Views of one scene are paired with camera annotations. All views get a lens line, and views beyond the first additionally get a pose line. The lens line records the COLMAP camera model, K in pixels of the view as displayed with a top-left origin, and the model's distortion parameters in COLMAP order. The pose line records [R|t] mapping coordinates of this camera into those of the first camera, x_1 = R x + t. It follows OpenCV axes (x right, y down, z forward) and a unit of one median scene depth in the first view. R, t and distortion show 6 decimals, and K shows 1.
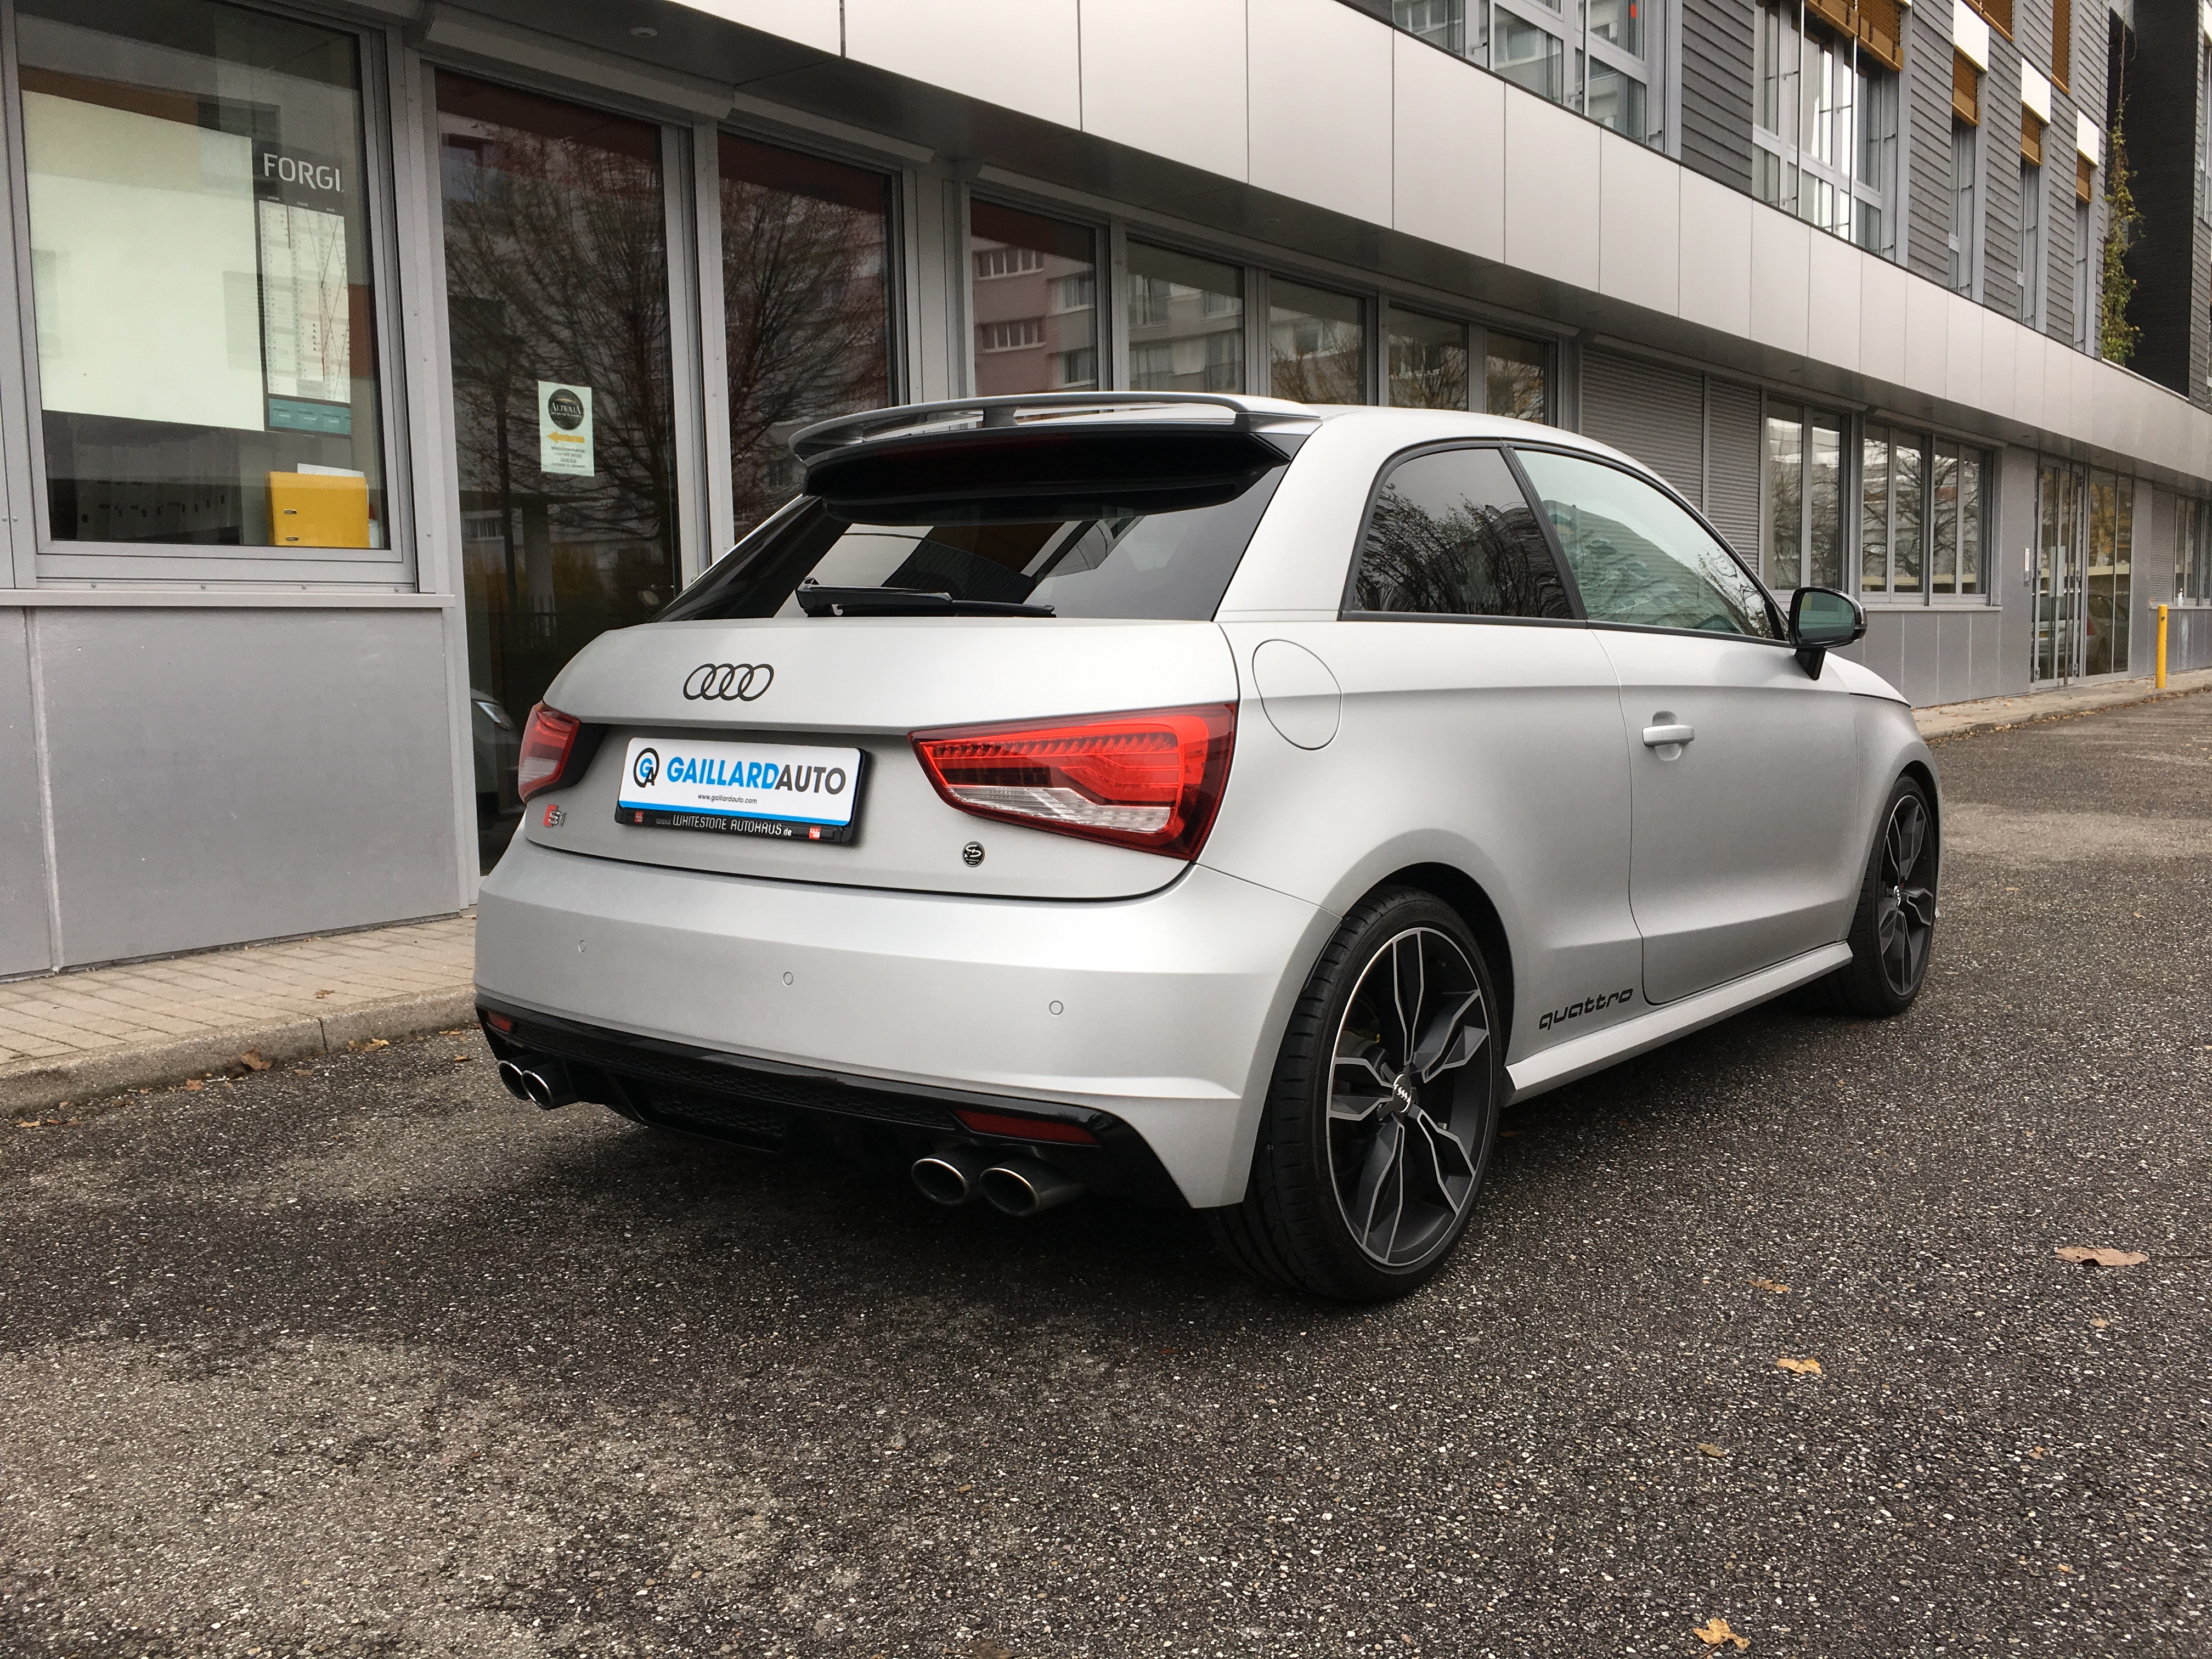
lens RADIAL K [[1861.7, 0, 1109.3], [0, 1861.7, 831.4], [0, 0, 1]] dist [0.071062, -0.087265]
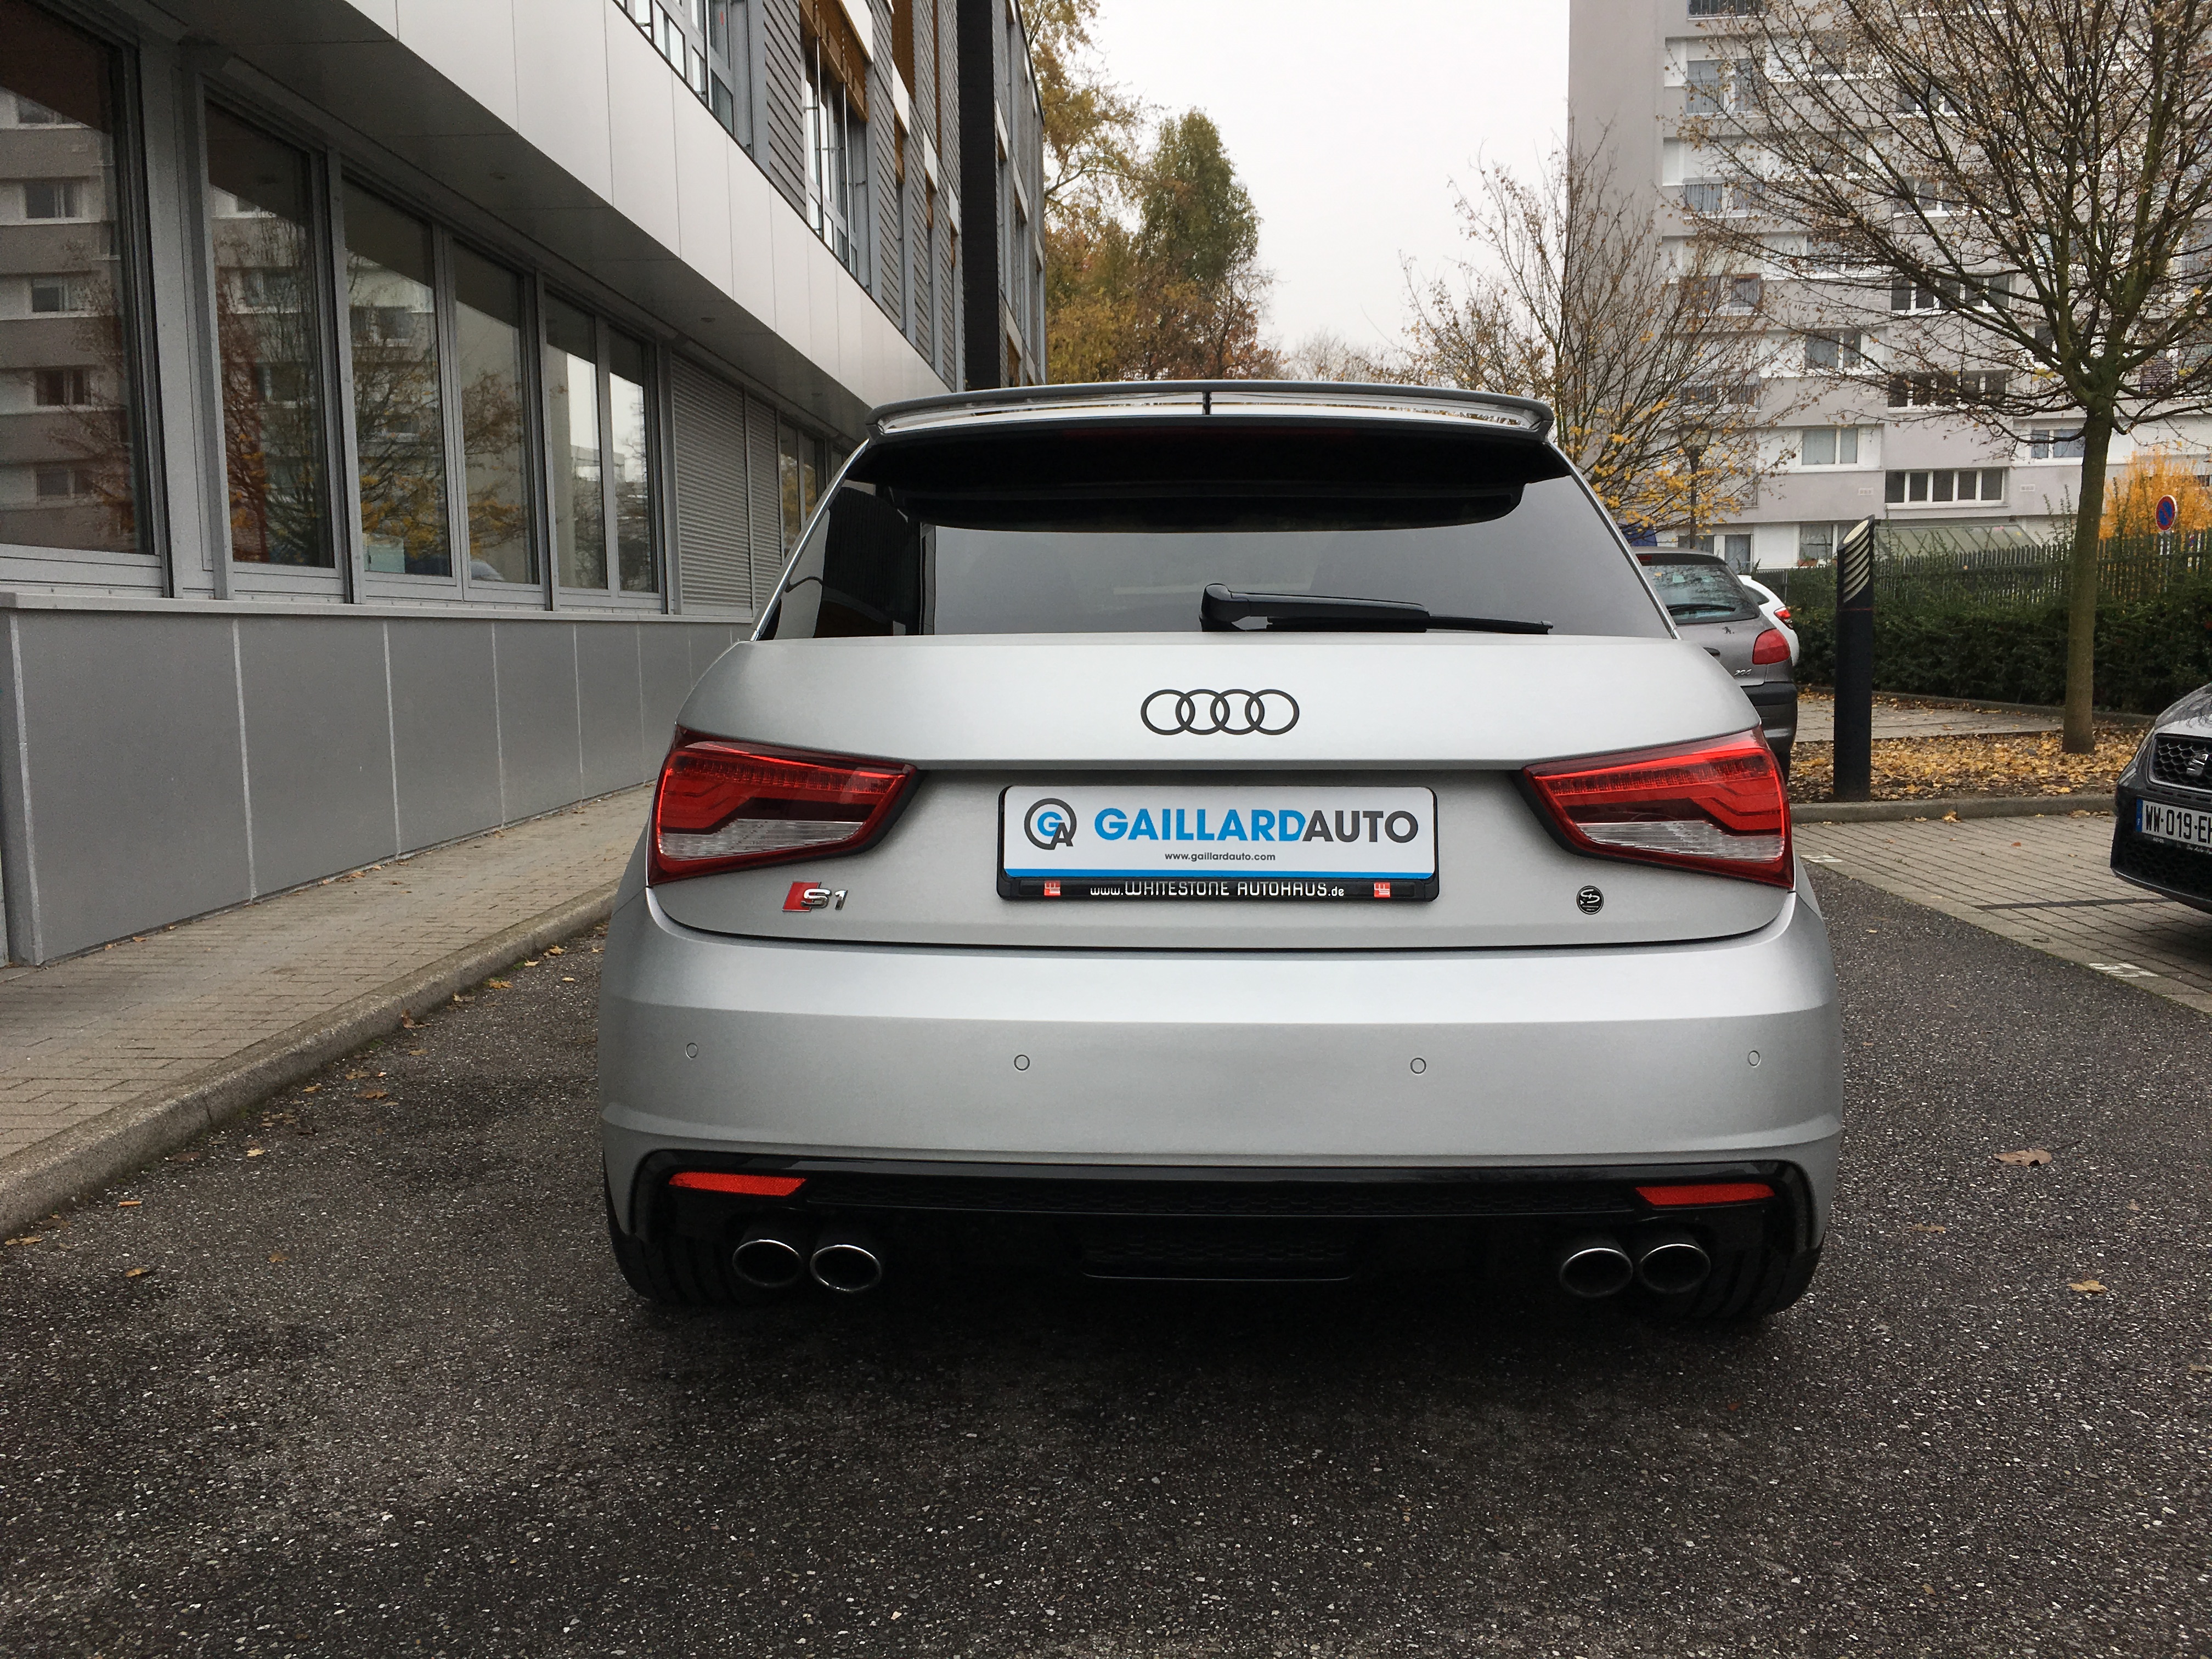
lens RADIAL K [[1861.7, 0, 1099.0], [0, 1861.7, 824.4], [0, 0, 1]] dist [0.071062, -0.087265]
pose [[0.805350, -0.053090, 0.590418, -0.726404], [0.057792, 0.998269, 0.010932, -0.043469], [-0.589976, 0.025317, 0.807024, 0.382356]]
